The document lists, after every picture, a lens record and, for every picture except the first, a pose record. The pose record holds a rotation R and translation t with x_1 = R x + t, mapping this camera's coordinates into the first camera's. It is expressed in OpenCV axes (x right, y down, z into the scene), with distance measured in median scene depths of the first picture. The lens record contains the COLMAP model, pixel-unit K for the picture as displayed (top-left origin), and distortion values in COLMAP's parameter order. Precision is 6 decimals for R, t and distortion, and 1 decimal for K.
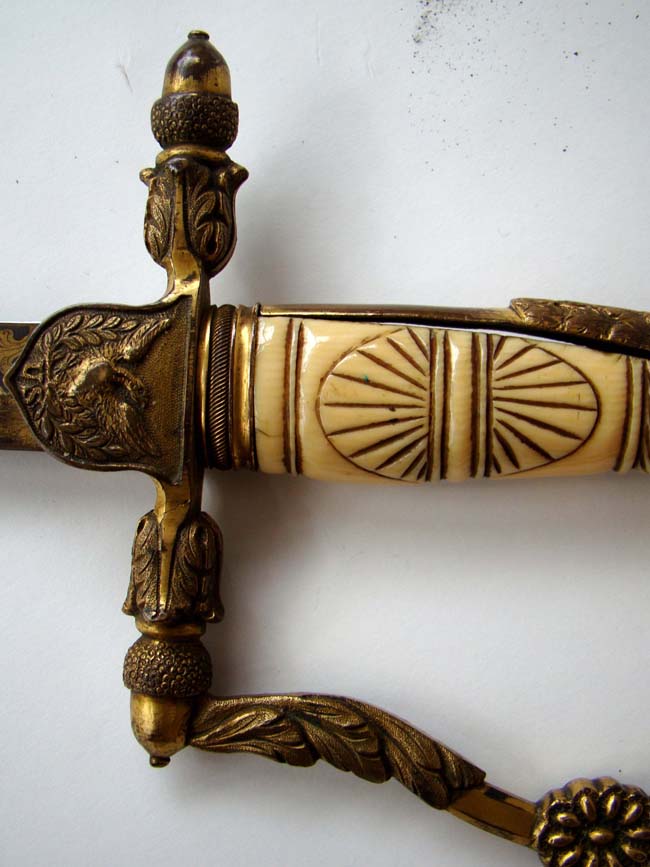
lens RADIAL K [[1070.9, 0, 325.0], [0, 1070.9, 433.5], [0, 0, 1]] dist [-0.145127, -0.536344]
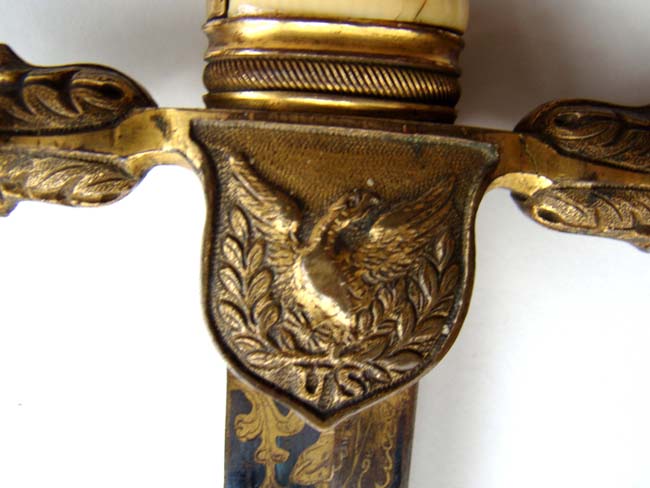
lens RADIAL K [[802.9, 0, 325.0], [0, 802.9, 244.0], [0, 0, 1]] dist [-0.145127, -0.536344]
pose [[0.025493, -0.994318, -0.103349, -0.147992], [0.996992, 0.017719, 0.075450, -0.087407], [-0.073190, -0.104962, 0.991779, 0.547599]]
